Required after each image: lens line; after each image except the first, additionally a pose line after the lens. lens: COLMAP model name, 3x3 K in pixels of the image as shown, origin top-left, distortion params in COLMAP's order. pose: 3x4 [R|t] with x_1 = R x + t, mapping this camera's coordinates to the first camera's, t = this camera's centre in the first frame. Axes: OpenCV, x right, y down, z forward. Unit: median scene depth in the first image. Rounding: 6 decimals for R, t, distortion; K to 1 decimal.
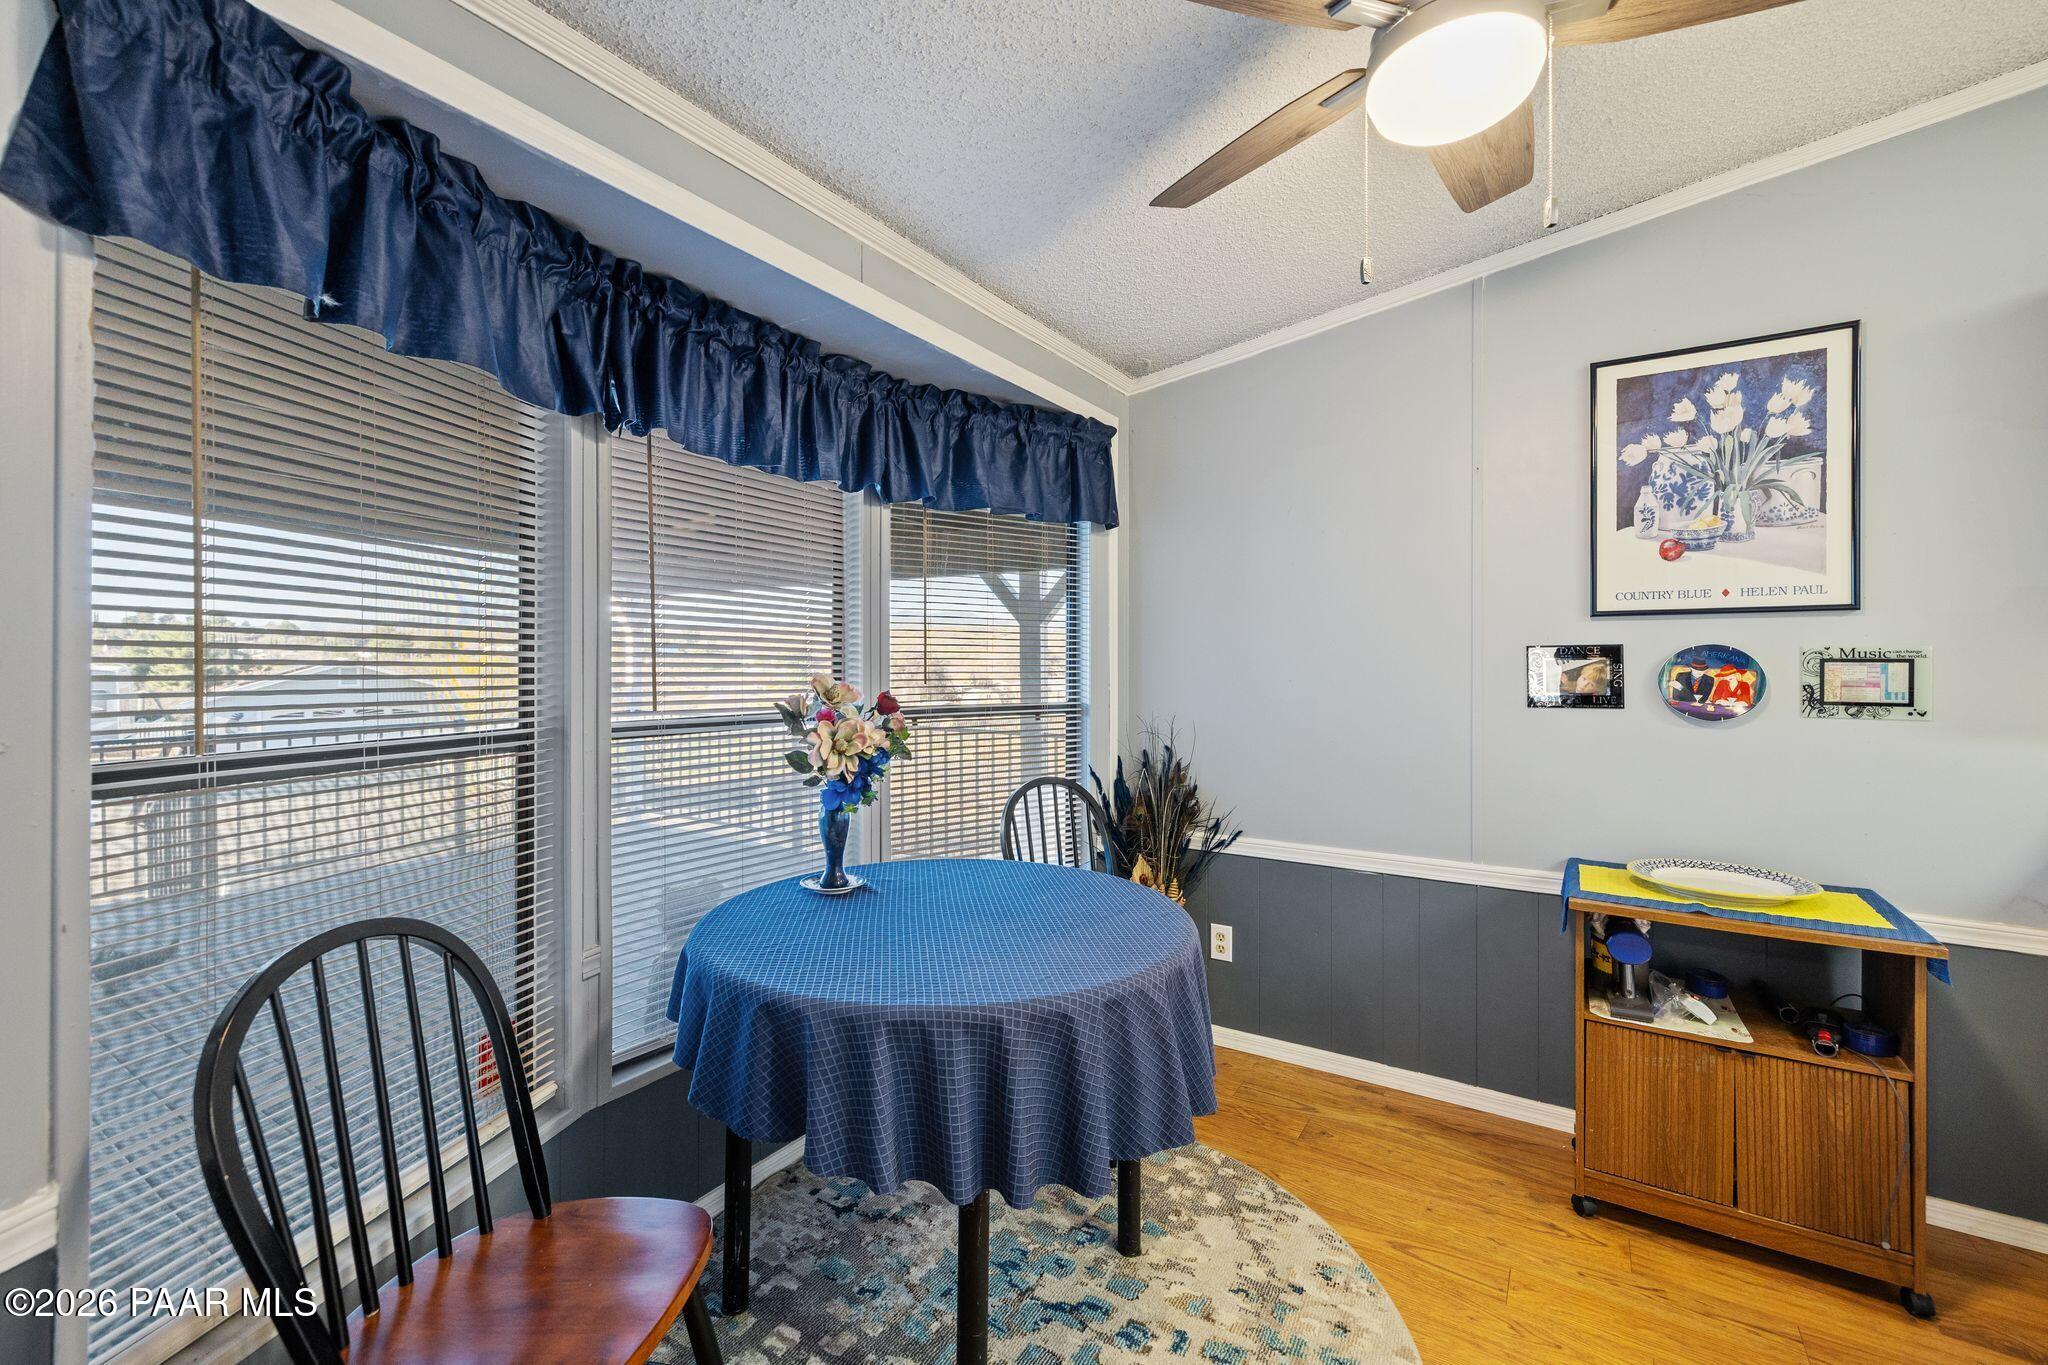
lens RADIAL K [[865.1, 0, 1023.1], [0, 865.1, 672.4], [0, 0, 1]] dist [0.000847, 0.000472]
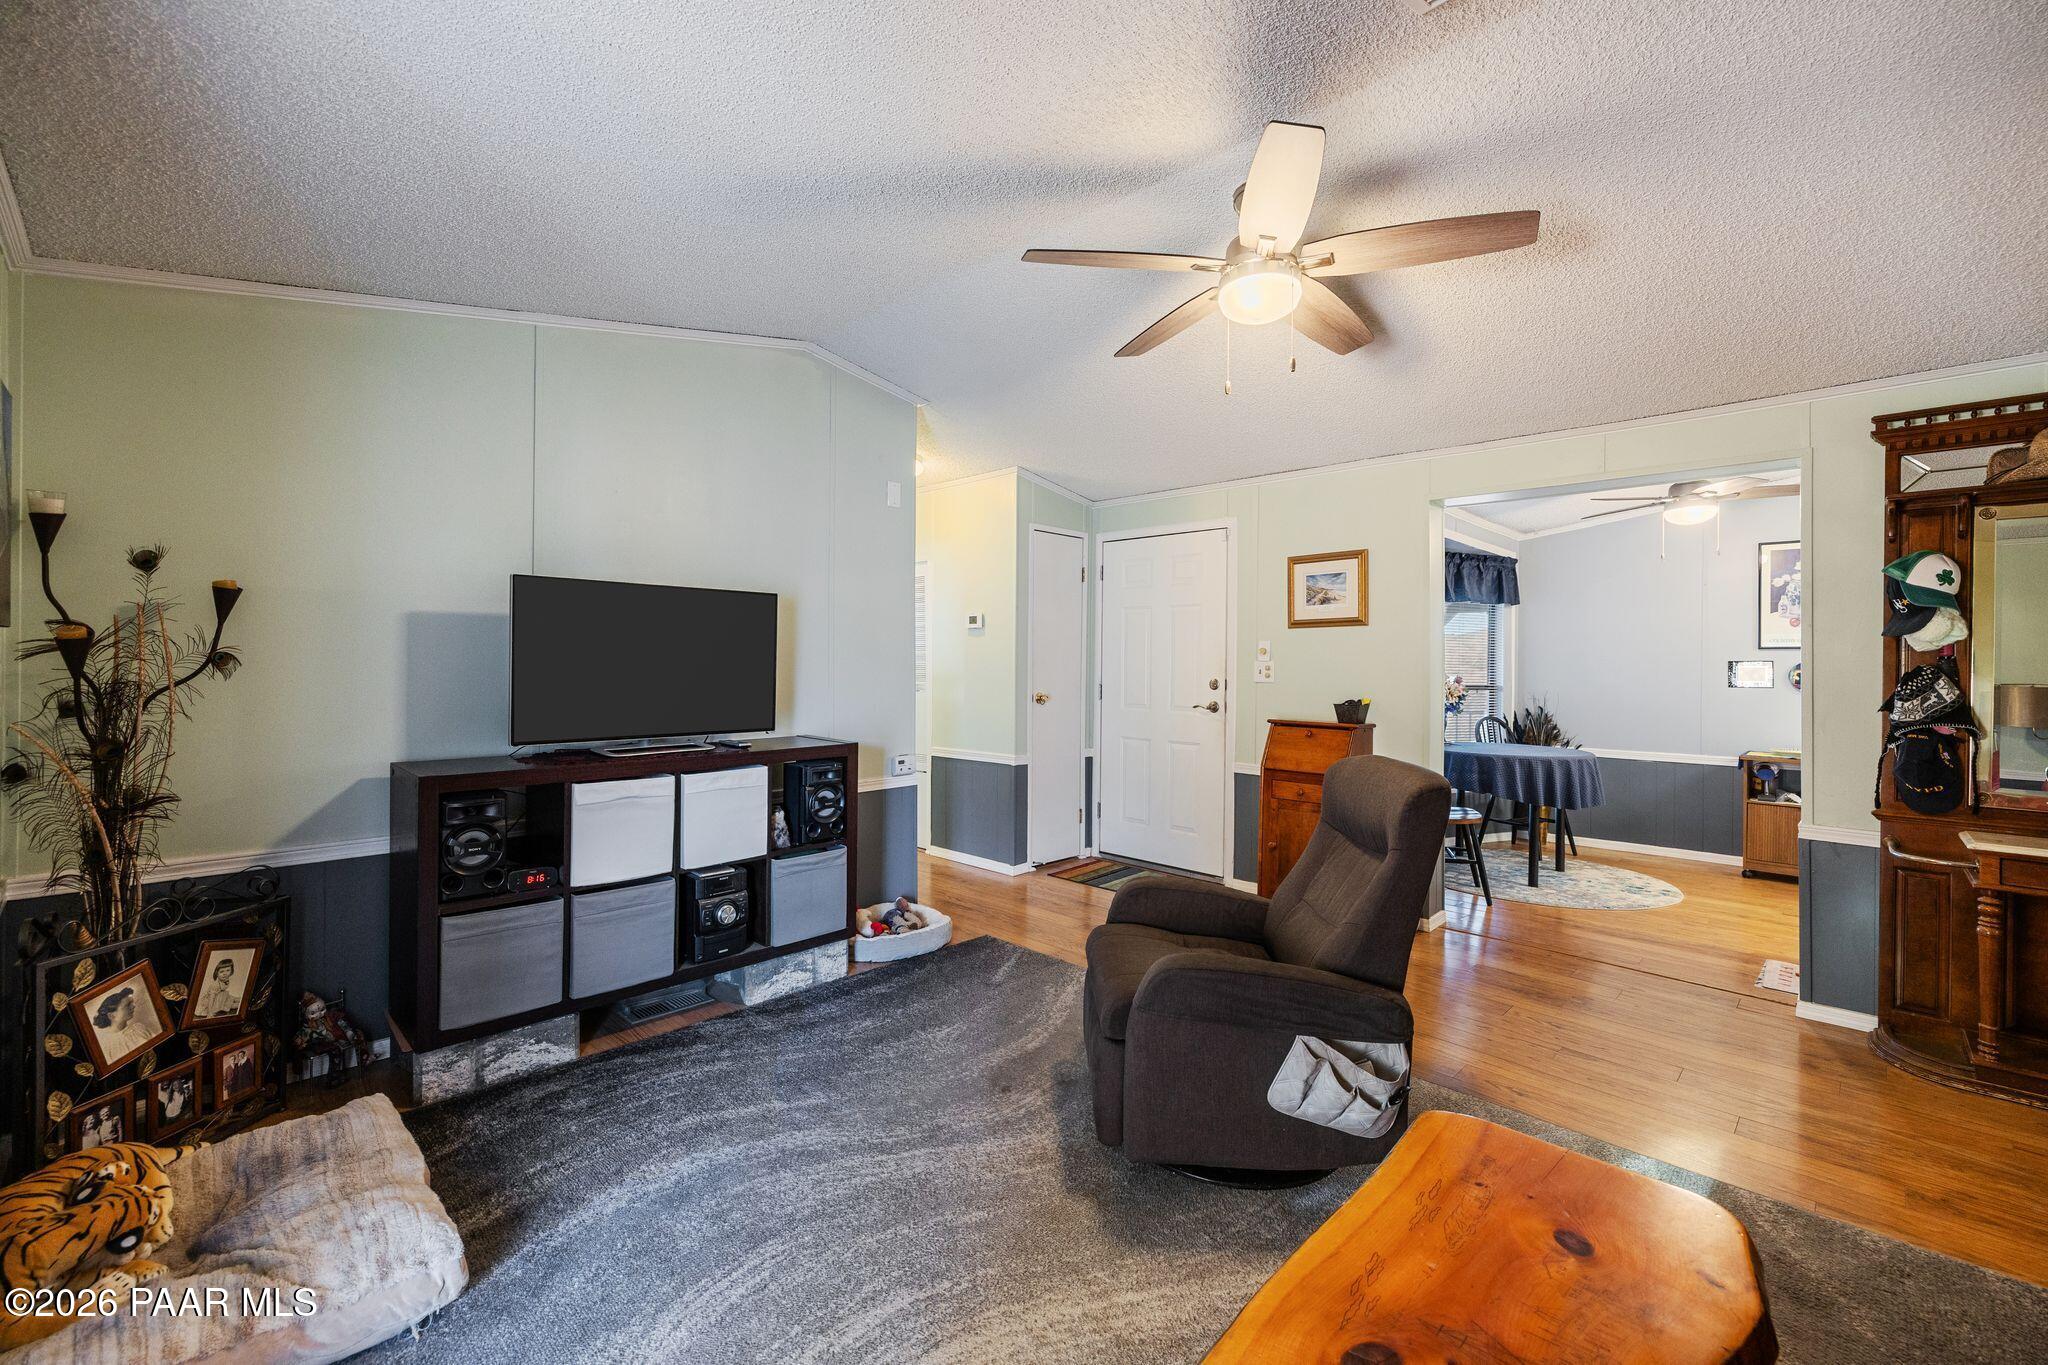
lens RADIAL K [[865.1, 0, 1020.3], [0, 865.1, 668.2], [0, 0, 1]] dist [0.000847, 0.000472]
pose [[0.977823, 0.008077, -0.209276, -0.874364], [-0.008298, 0.999966, -0.000179, 0.006028], [0.209267, 0.001911, 0.977857, -1.846593]]
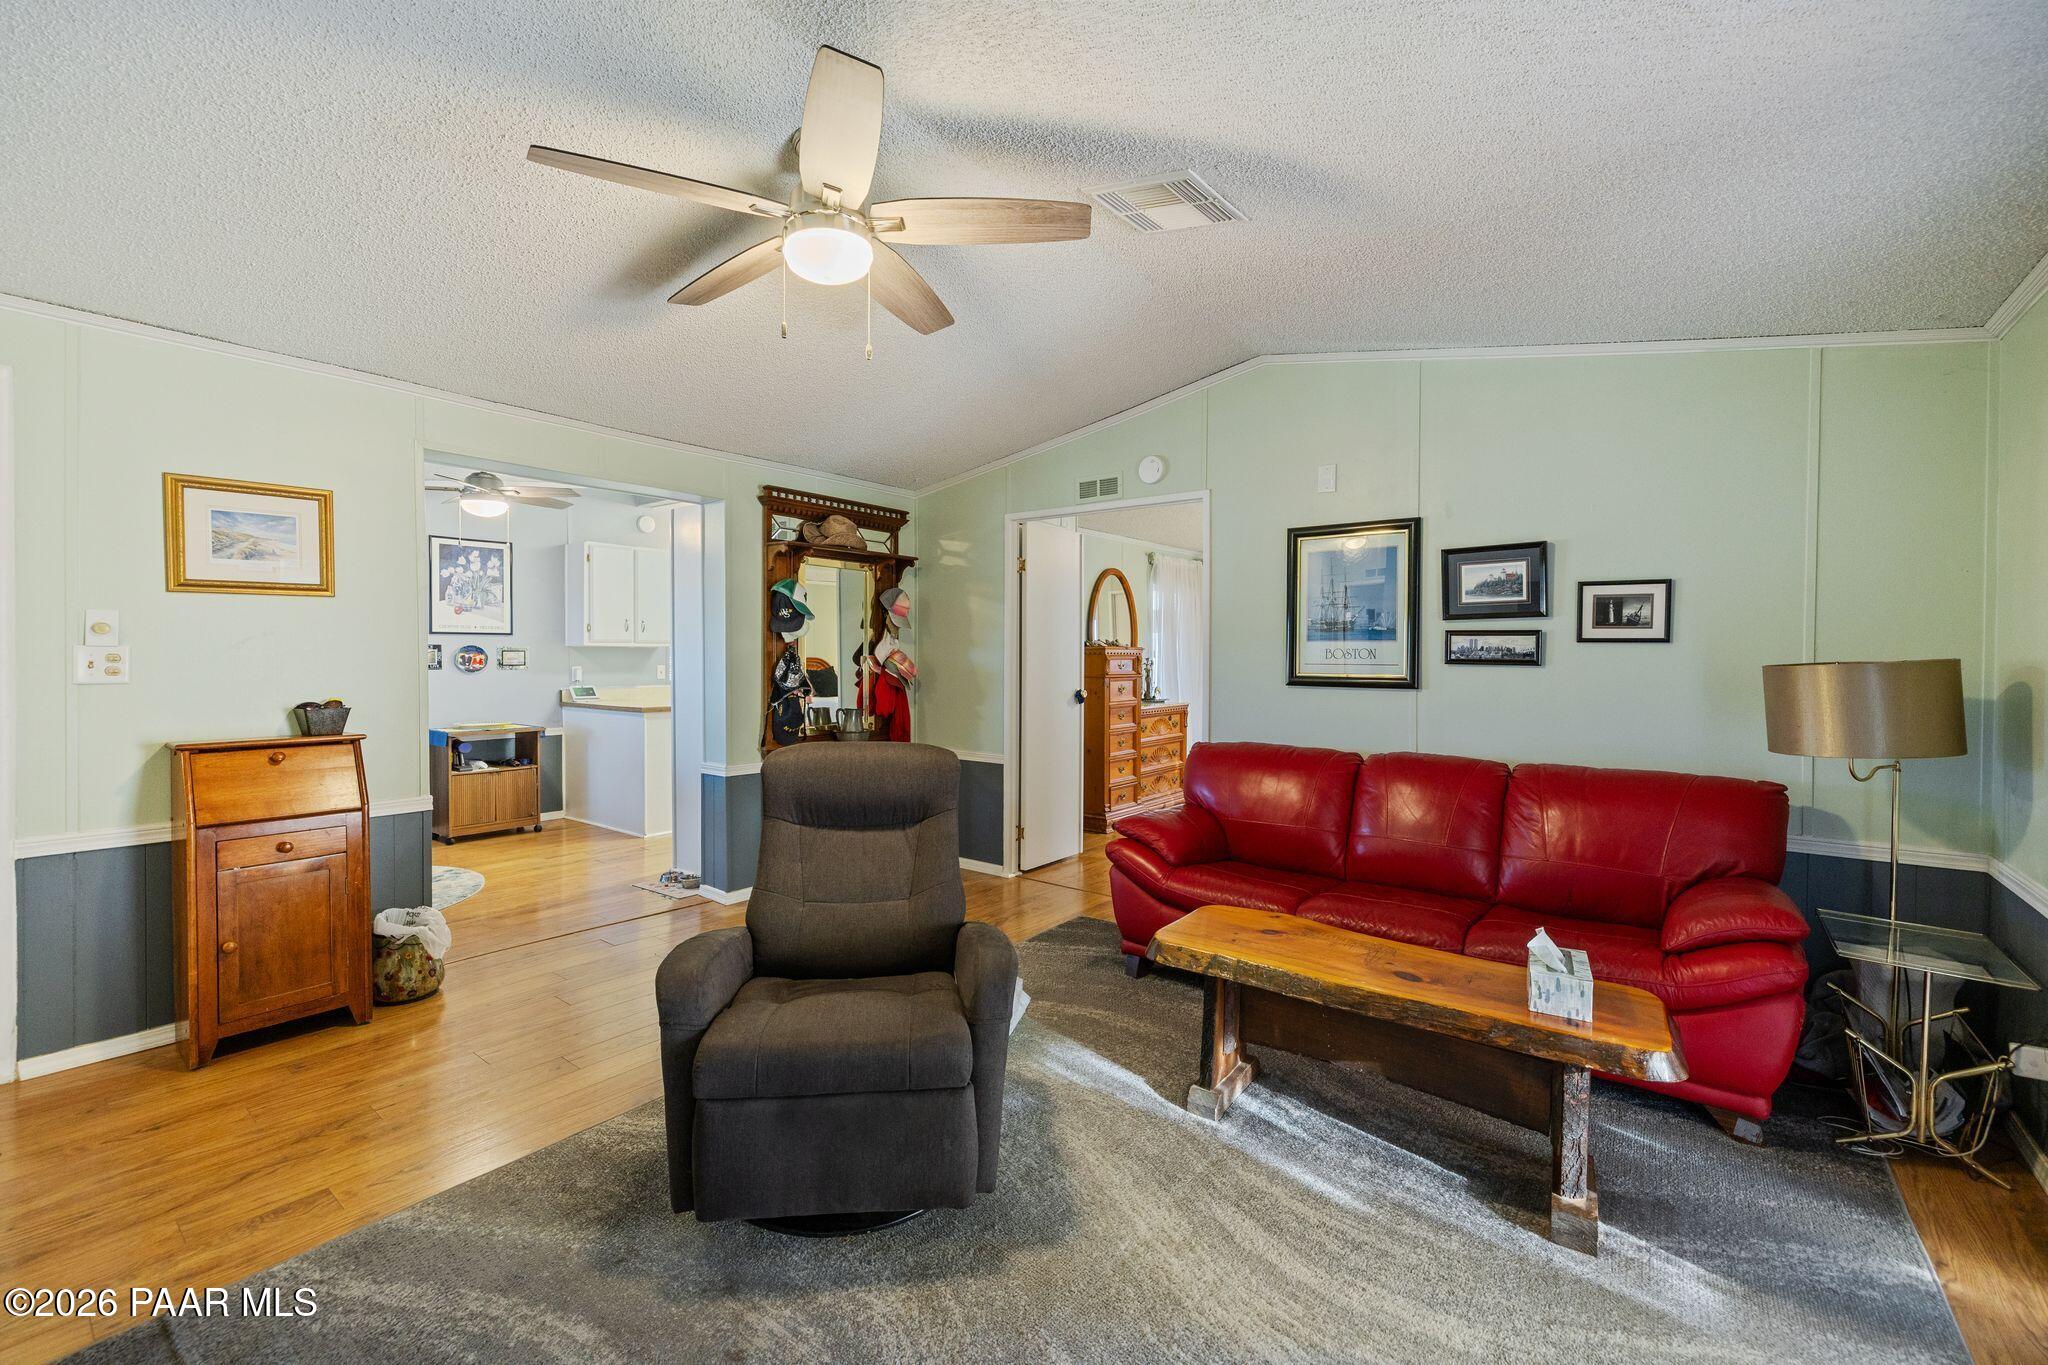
lens RADIAL K [[865.1, 0, 1008.0], [0, 865.1, 652.0], [0, 0, 1]] dist [0.000847, 0.000472]
pose [[0.092701, 0.000545, 0.995694, -1.828586], [0.001625, 0.999998, -0.000699, -0.004925], [-0.995693, 0.001682, 0.092700, -0.992995]]
